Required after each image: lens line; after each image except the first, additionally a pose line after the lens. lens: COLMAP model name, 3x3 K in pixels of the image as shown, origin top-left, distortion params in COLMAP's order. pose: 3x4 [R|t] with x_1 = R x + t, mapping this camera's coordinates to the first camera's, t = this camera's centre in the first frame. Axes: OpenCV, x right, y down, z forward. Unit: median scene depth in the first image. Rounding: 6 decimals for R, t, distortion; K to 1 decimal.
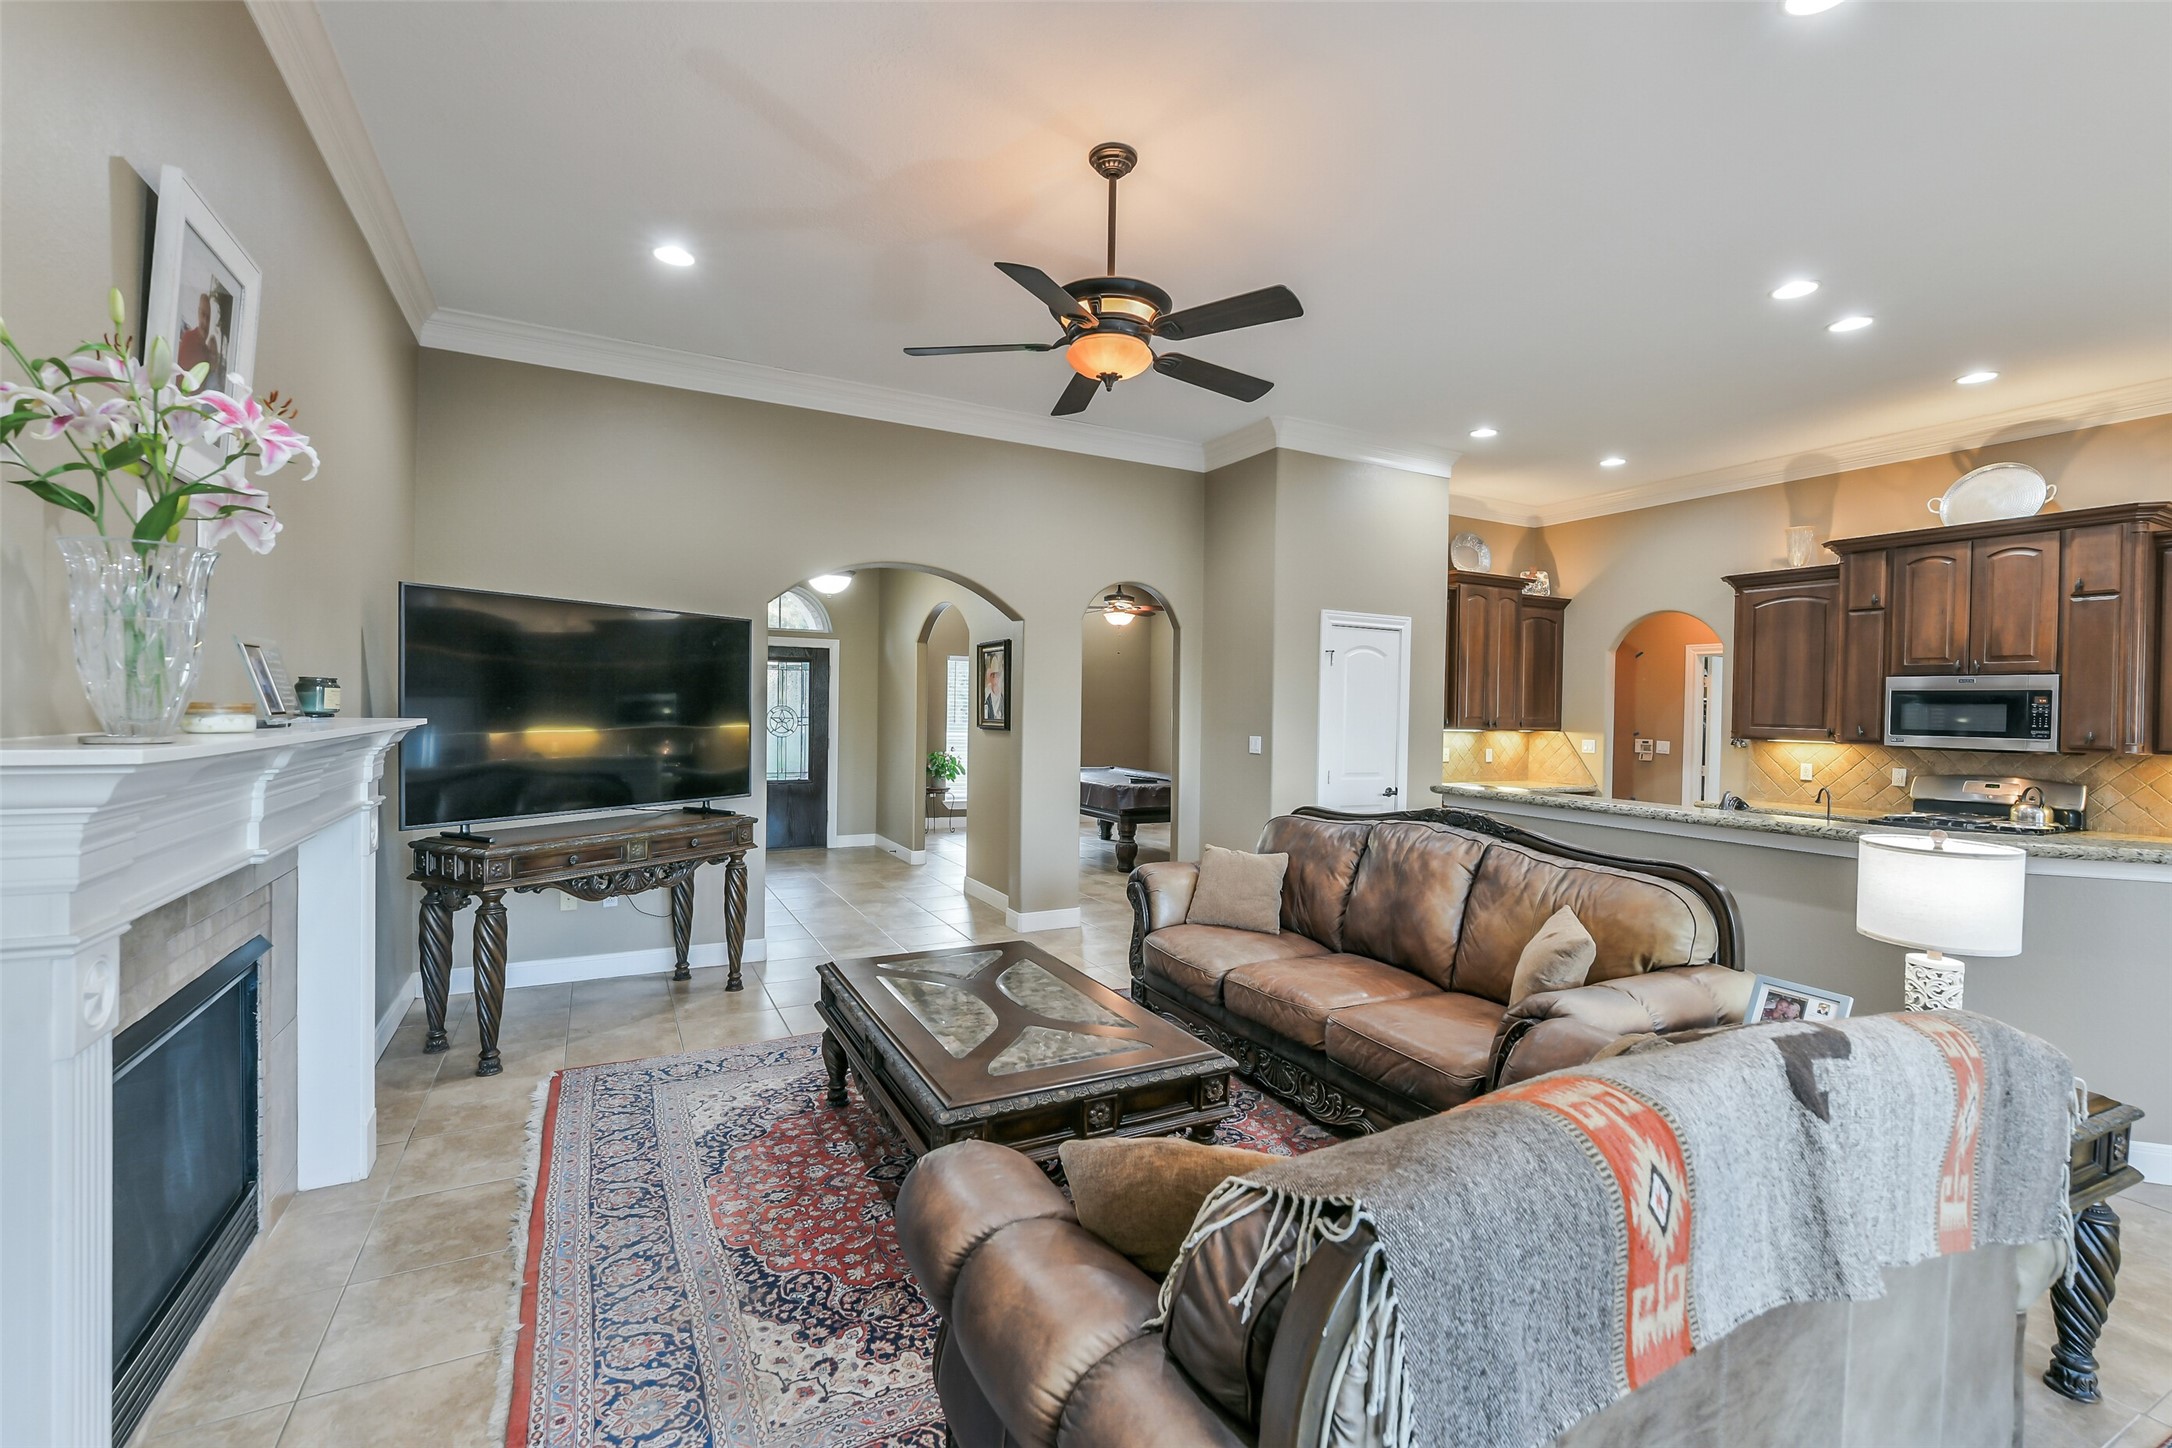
lens RADIAL K [[931.3, 0, 1086.9], [0, 931.3, 726.2], [0, 0, 1]] dist [0.001507, -0.001115]
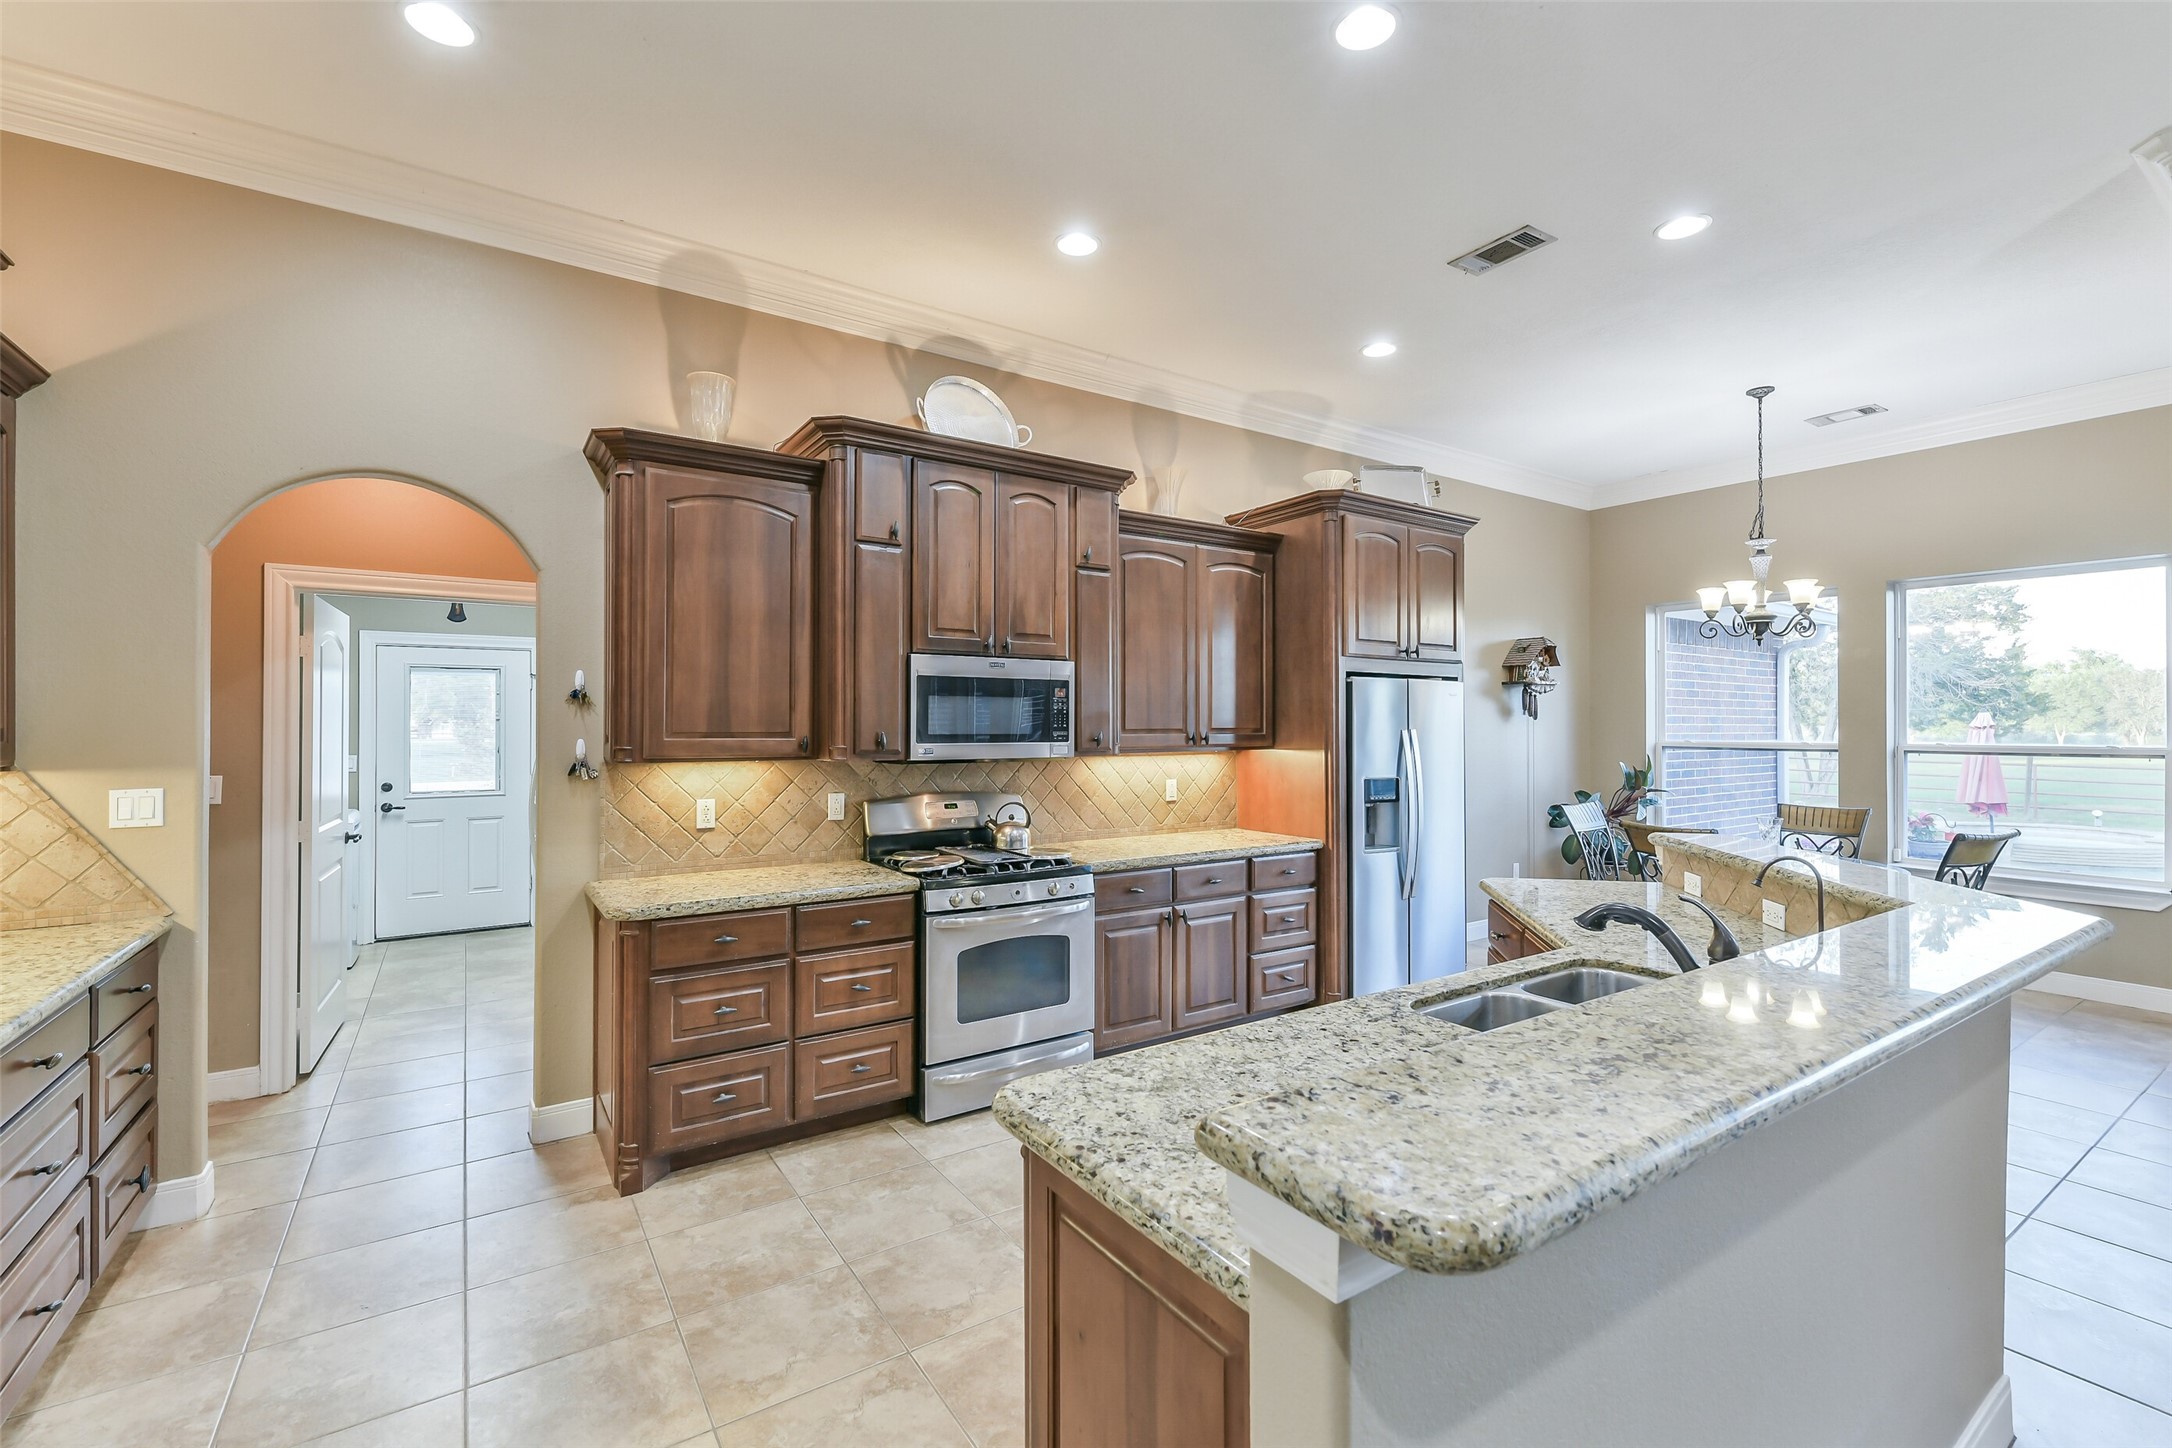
lens RADIAL K [[931.3, 0, 1090.7], [0, 931.3, 712.1], [0, 0, 1]] dist [0.001507, -0.001115]
pose [[-0.108577, -0.008643, 0.994051, 0.207506], [0.017452, 0.999792, 0.010599, -0.017413], [-0.993935, 0.018499, -0.108403, 0.953457]]
